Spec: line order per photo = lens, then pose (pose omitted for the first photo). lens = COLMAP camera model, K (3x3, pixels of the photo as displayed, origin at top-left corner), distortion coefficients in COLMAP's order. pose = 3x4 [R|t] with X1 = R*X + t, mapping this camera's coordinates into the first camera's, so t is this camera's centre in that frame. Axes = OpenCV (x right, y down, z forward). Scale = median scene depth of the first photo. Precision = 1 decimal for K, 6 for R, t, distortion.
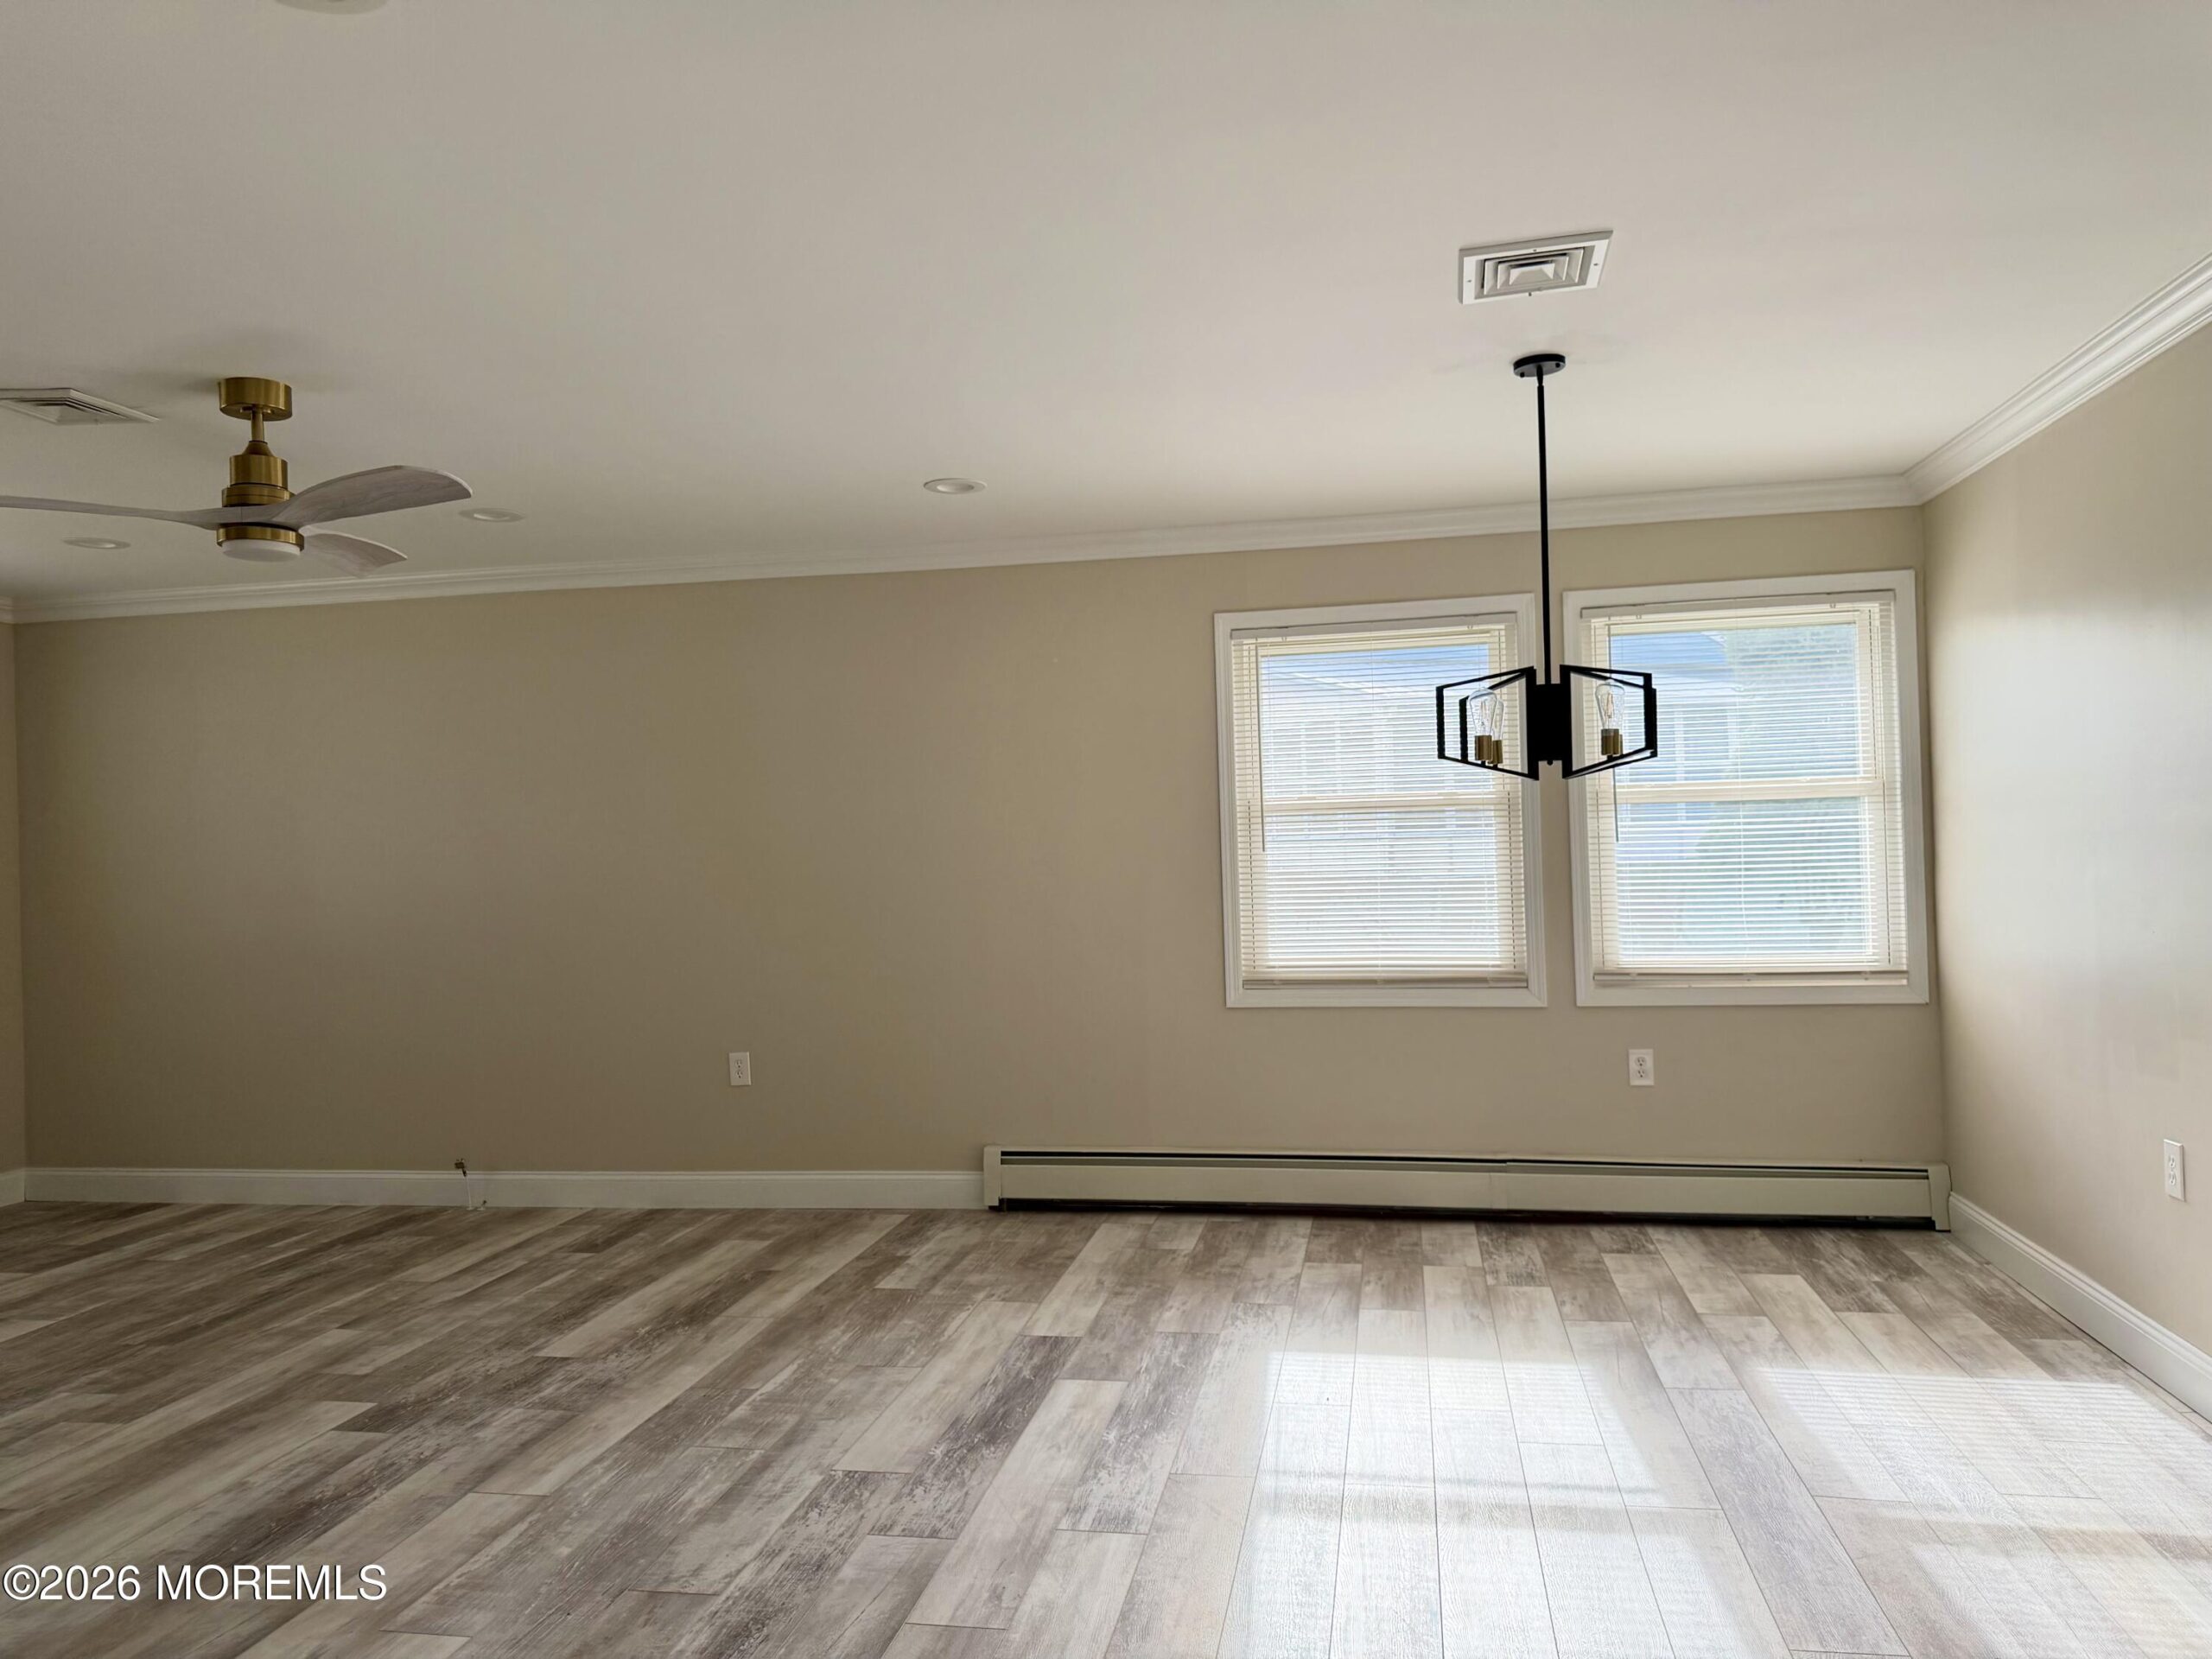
lens RADIAL K [[1583.5, 0, 1106.0], [0, 1583.5, 829.5], [0, 0, 1]] dist [0.046021, -0.055137]
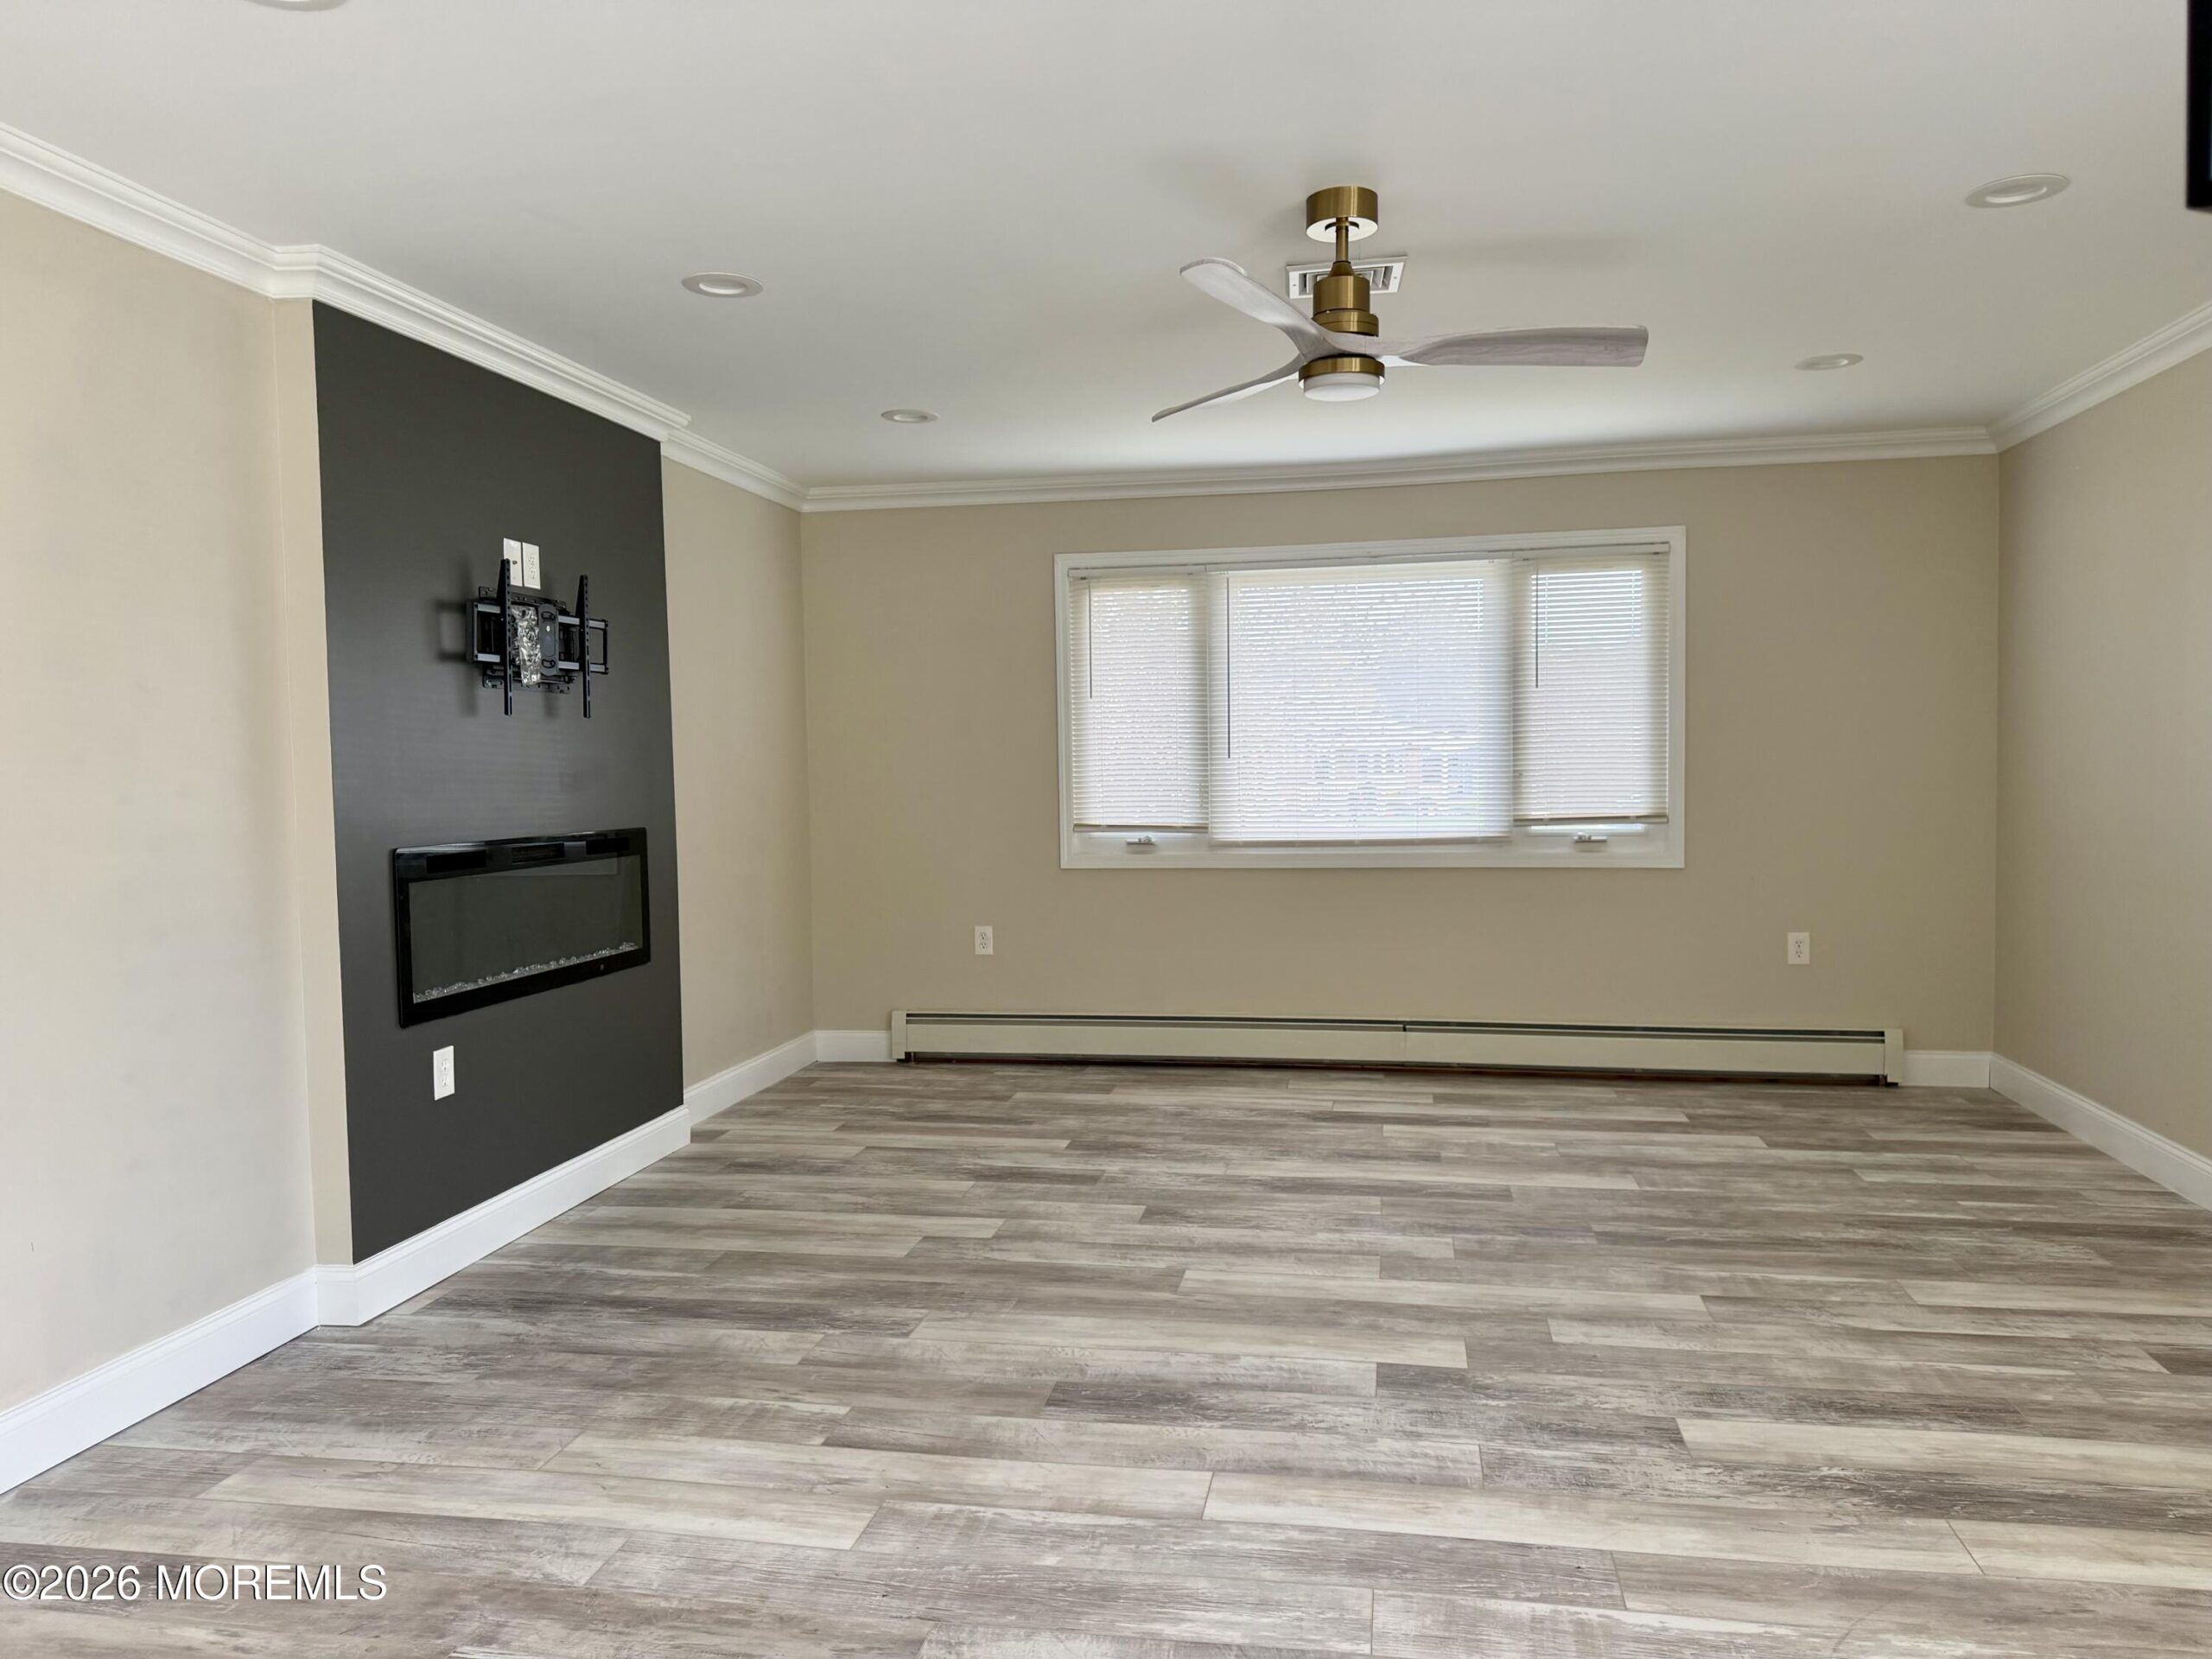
lens RADIAL K [[1583.5, 0, 1106.0], [0, 1583.5, 829.5], [0, 0, 1]] dist [0.046021, -0.055137]
pose [[0.011218, 0.079058, -0.996807, 0.350107], [0.020896, 0.996633, 0.079279, 0.003148], [0.999719, -0.021718, 0.009528, 0.777667]]
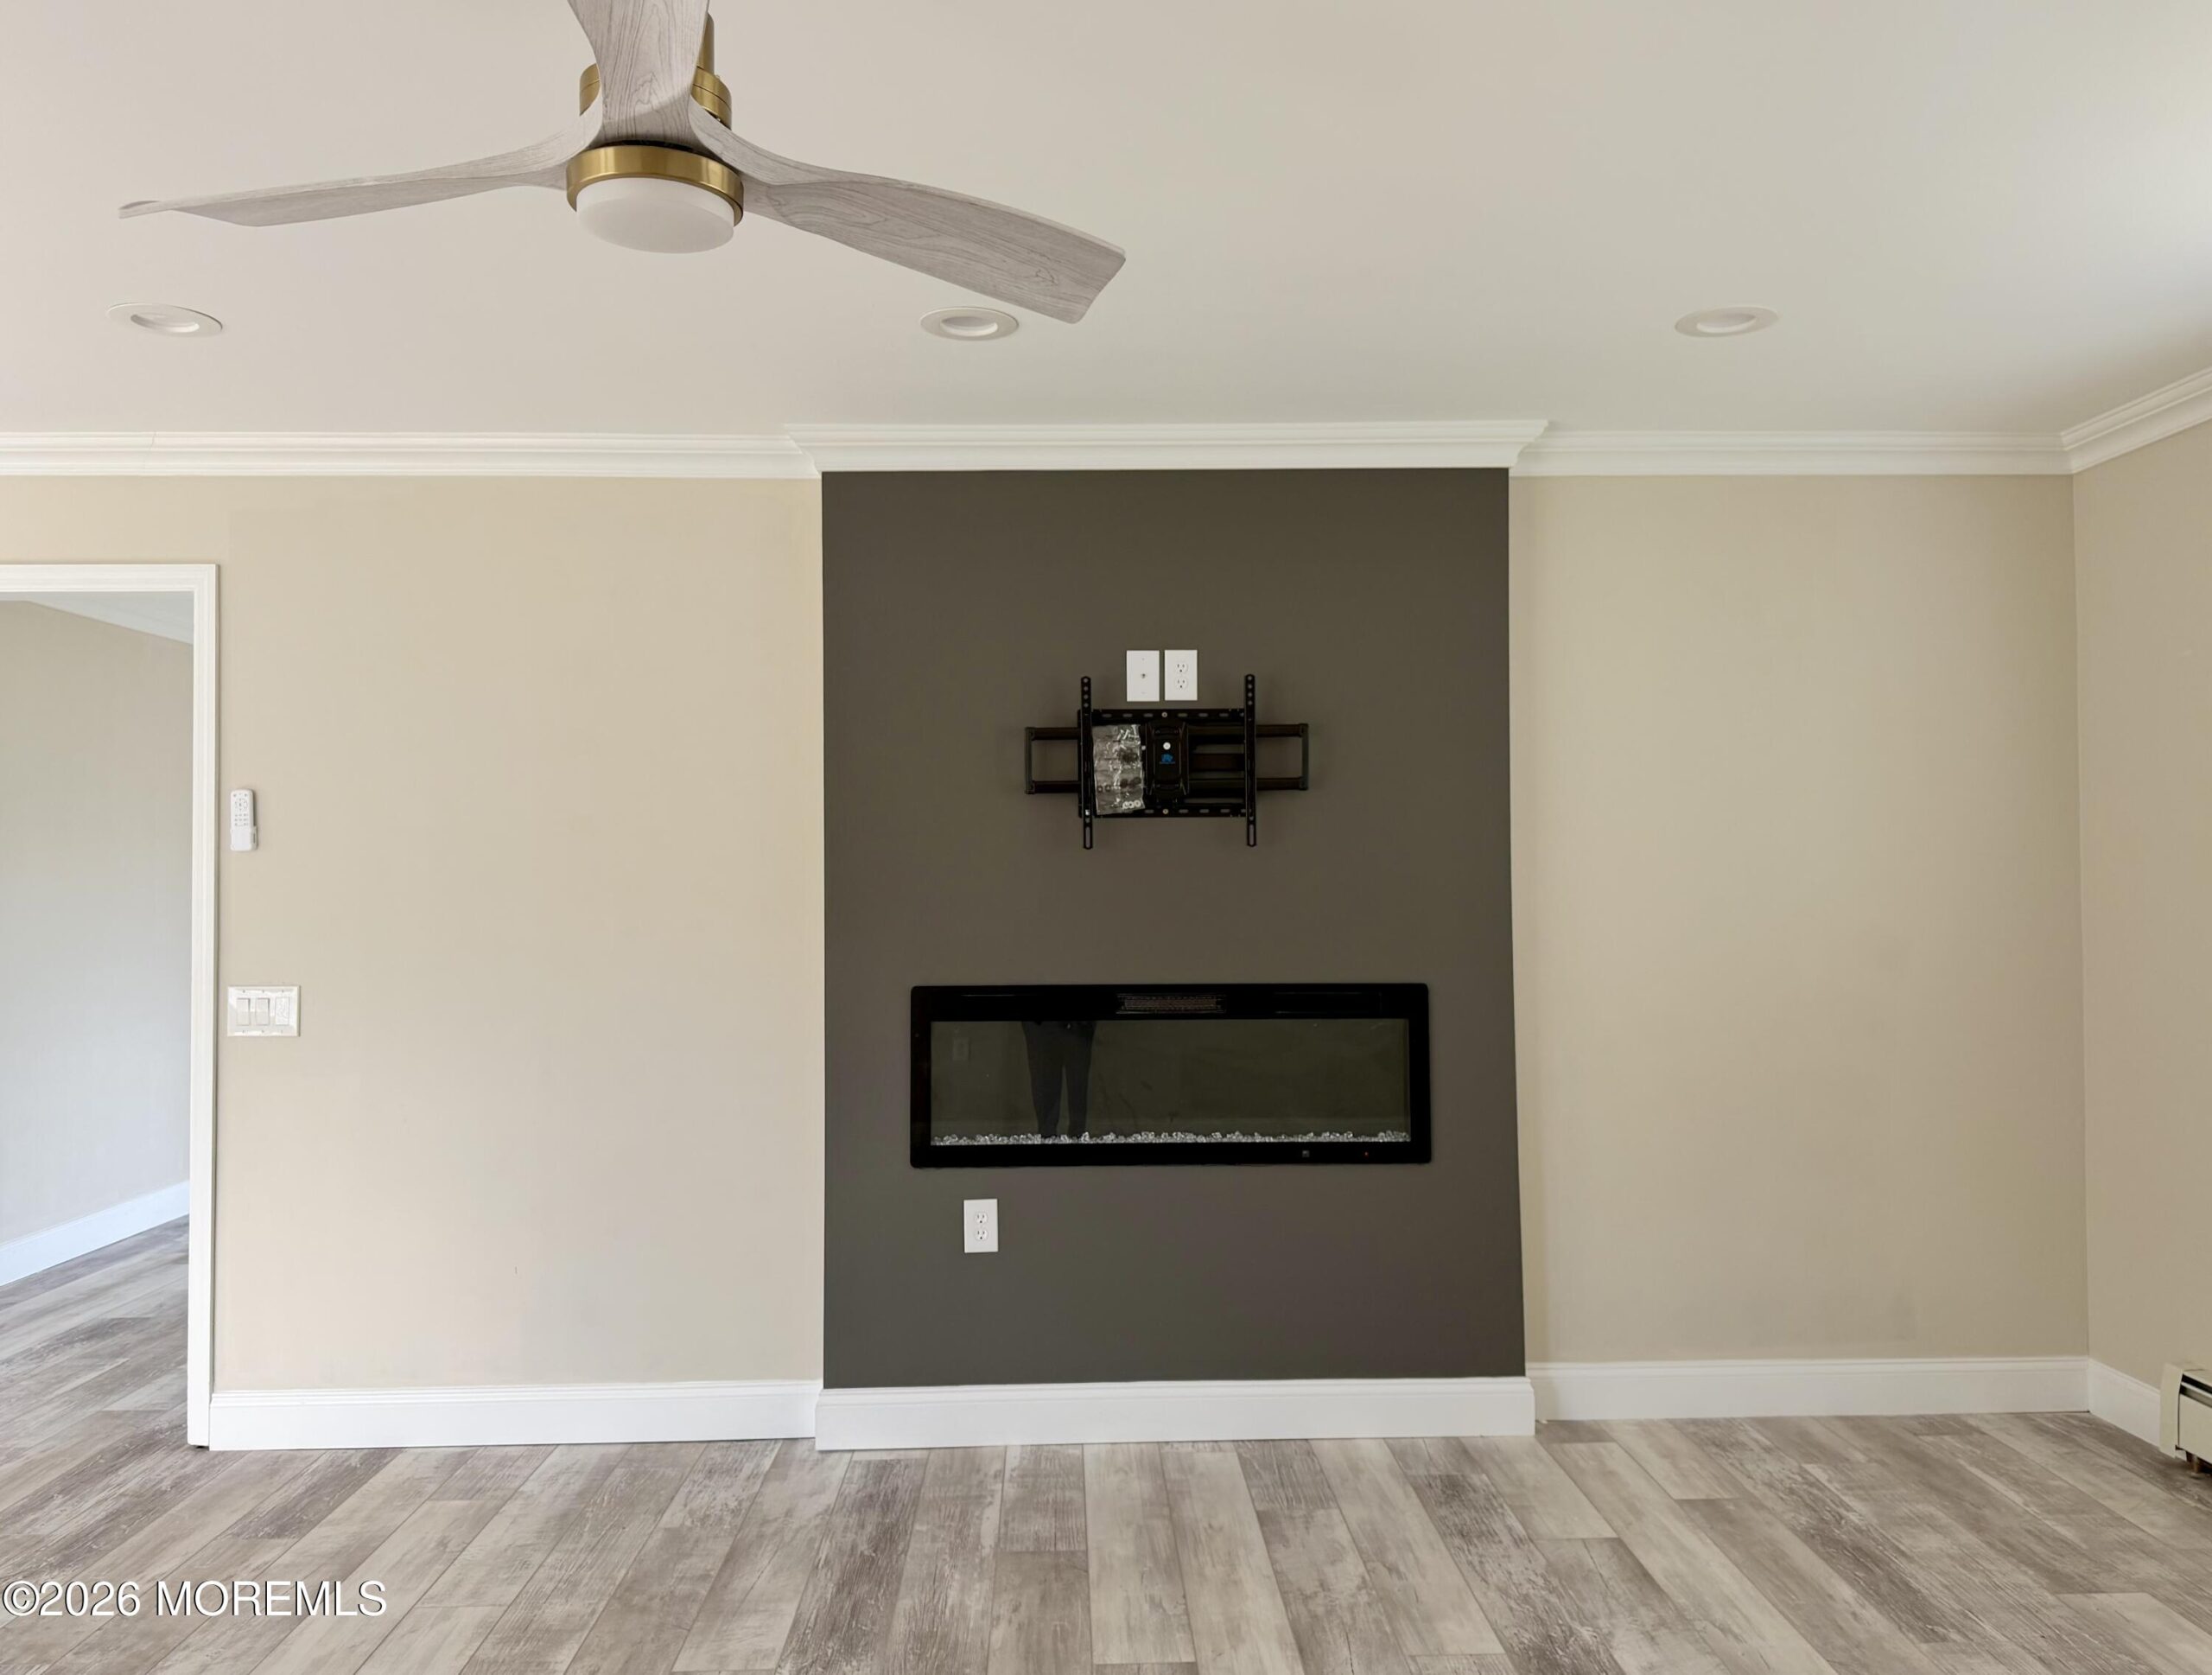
lens RADIAL K [[1644.7, 0, 1106.0], [0, 1644.7, 837.5], [0, 0, 1]] dist [0.117416, -0.179872]
pose [[-0.976073, 0.037695, -0.214151, -0.496687], [0.044284, 0.998679, -0.026051, 0.022667], [0.212886, -0.034911, -0.976453, 1.349290]]
